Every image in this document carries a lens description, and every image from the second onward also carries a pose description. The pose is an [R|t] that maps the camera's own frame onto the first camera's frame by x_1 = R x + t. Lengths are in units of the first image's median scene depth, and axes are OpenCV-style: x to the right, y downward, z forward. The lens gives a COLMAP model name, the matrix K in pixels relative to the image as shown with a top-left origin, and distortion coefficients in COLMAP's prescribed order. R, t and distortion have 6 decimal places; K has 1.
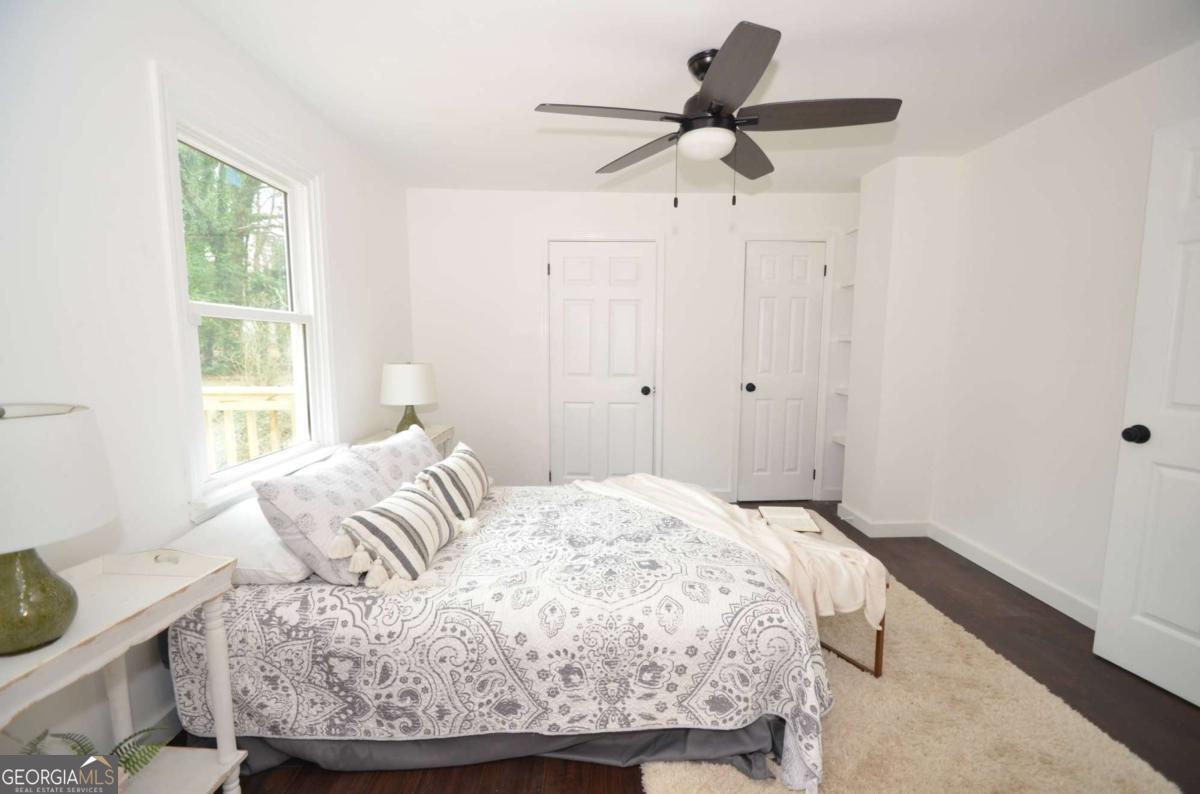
lens RADIAL K [[521.7, 0, 606.9], [0, 521.7, 407.6], [0, 0, 1]] dist [0.015037, -0.018427]
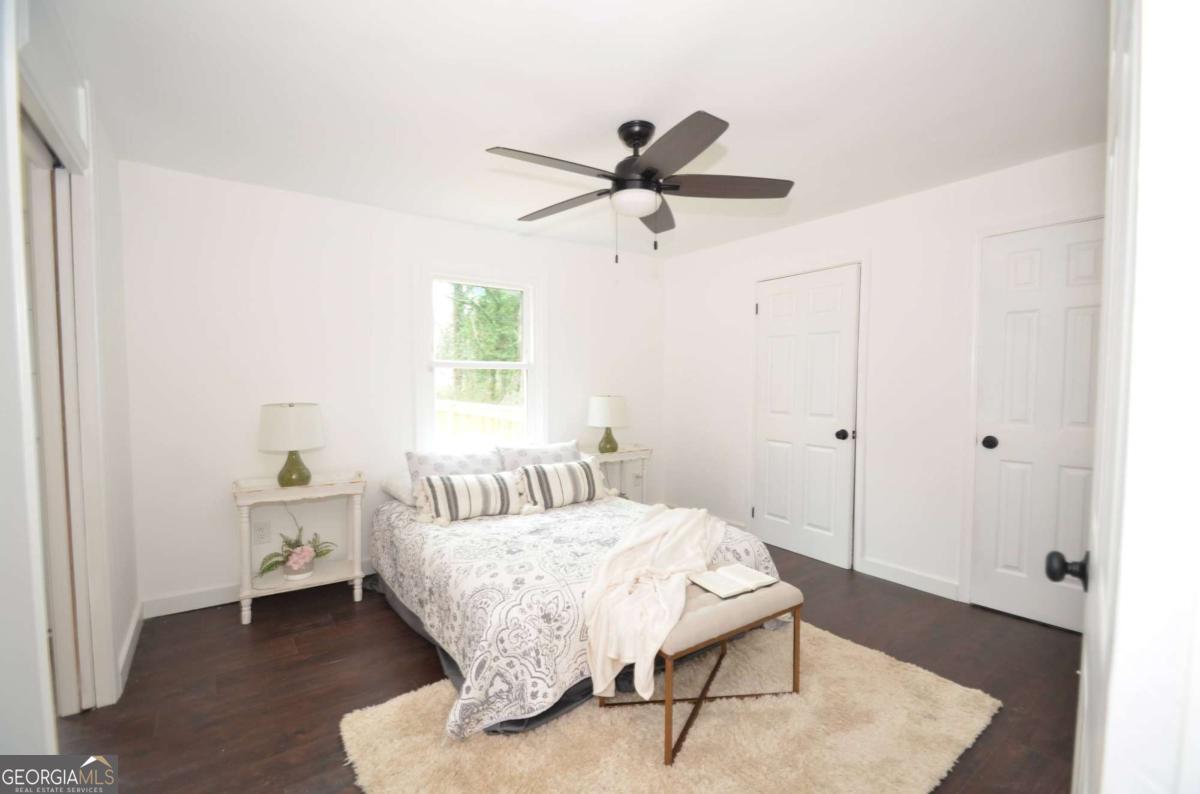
lens RADIAL K [[521.7, 0, 606.9], [0, 521.7, 407.6], [0, 0, 1]] dist [0.015037, -0.018427]
pose [[0.574140, 0.036542, -0.817941, 1.437300], [-0.094974, 0.995232, -0.022203, -0.053018], [0.813230, 0.090430, 0.574873, 0.469762]]
